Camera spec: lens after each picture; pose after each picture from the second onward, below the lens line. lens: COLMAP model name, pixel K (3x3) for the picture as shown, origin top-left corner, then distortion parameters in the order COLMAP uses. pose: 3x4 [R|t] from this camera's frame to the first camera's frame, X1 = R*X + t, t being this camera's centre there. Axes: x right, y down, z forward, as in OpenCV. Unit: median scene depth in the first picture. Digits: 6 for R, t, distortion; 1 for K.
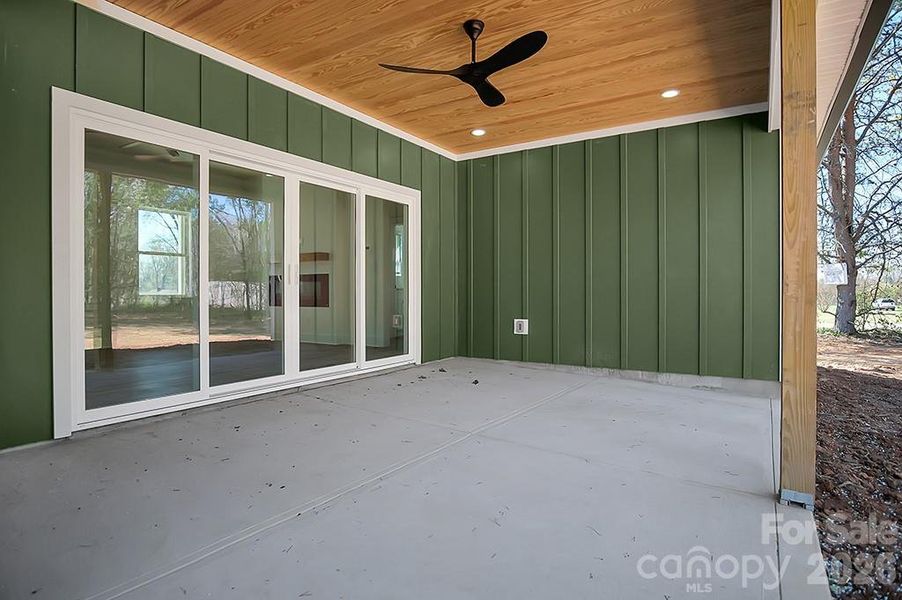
lens RADIAL K [[500.6, 0, 453.8], [0, 500.6, 286.9], [0, 0, 1]] dist [-0.016575, 0.001425]
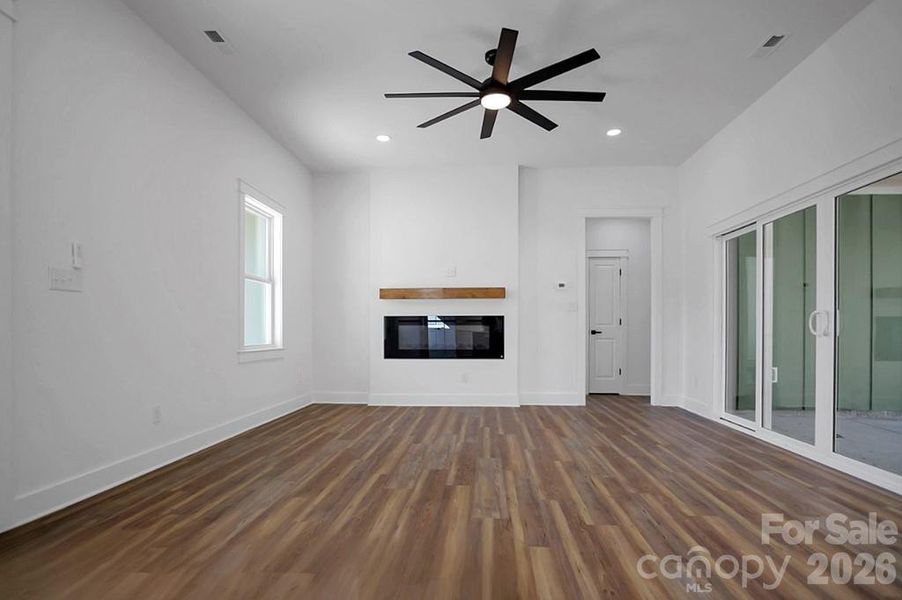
lens RADIAL K [[503.9, 0, 454.0], [0, 503.9, 334.1], [0, 0, 1]] dist [-0.025995, 0.000678]
pose [[0.883910, 0.000075, 0.467658, -0.691407], [-0.004094, 0.999963, 0.007579, -0.002983], [-0.467640, -0.008614, 0.883877, 0.346252]]
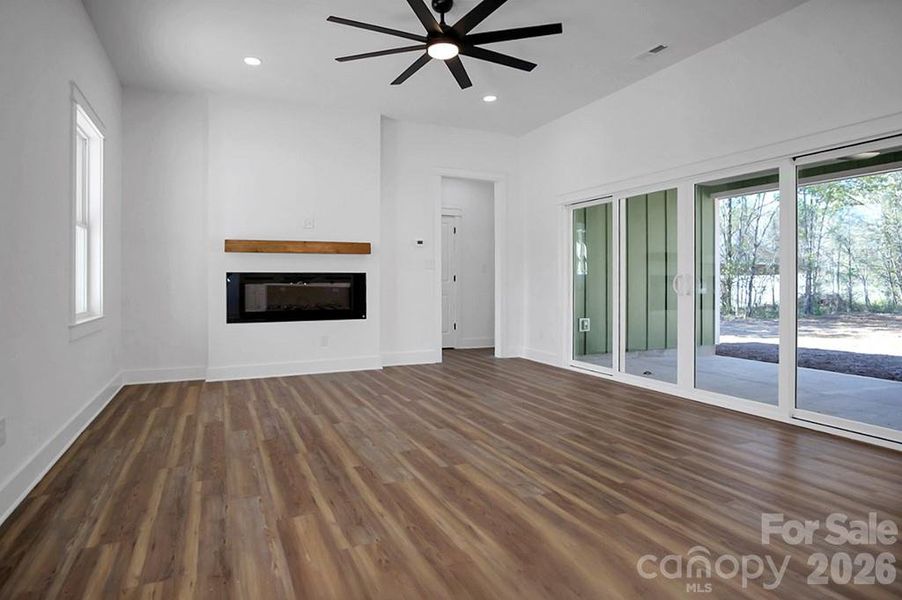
lens RADIAL K [[512.1, 0, 442.4], [0, 512.1, 283.7], [0, 0, 1]] dist [-0.021338, 0.000054]
pose [[0.563927, -0.002325, 0.825821, -0.811225], [-0.002088, 0.999989, 0.004241, -0.013652], [-0.825822, -0.004115, 0.563916, 0.490526]]
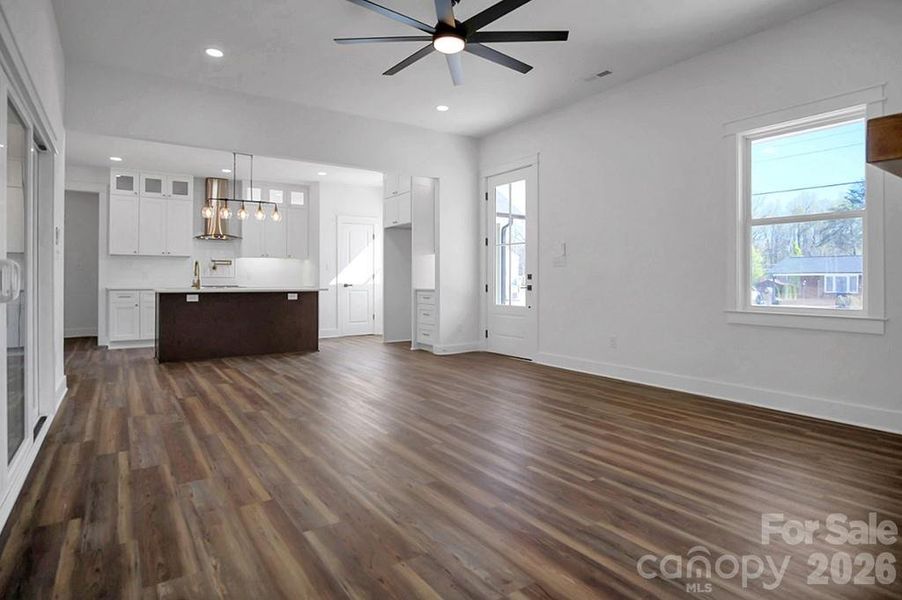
lens RADIAL K [[500.6, 0, 453.8], [0, 500.6, 286.9], [0, 0, 1]] dist [-0.016575, 0.001425]
pose [[-0.416886, 0.014925, -0.908836, -0.038253], [0.003833, 0.999885, 0.014662, -0.010811], [0.908951, 0.002629, -0.416895, 0.934324]]
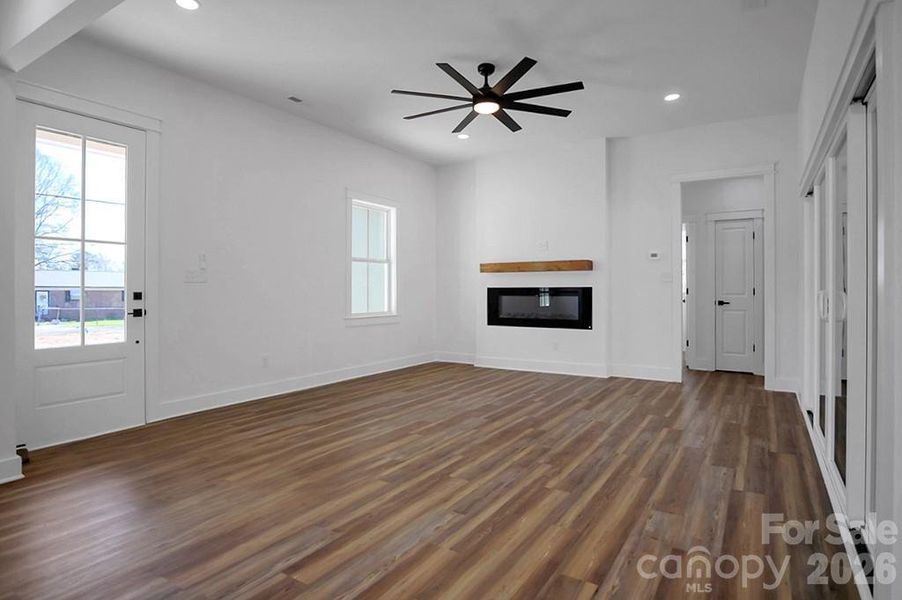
lens RADIAL K [[500.6, 0, 453.8], [0, 500.6, 286.9], [0, 0, 1]] dist [-0.016575, 0.001425]
pose [[0.999948, 0.003430, -0.009589, -0.466422], [-0.003455, 0.999991, -0.002555, -0.023940], [0.009580, 0.002588, 0.999951, 0.205900]]
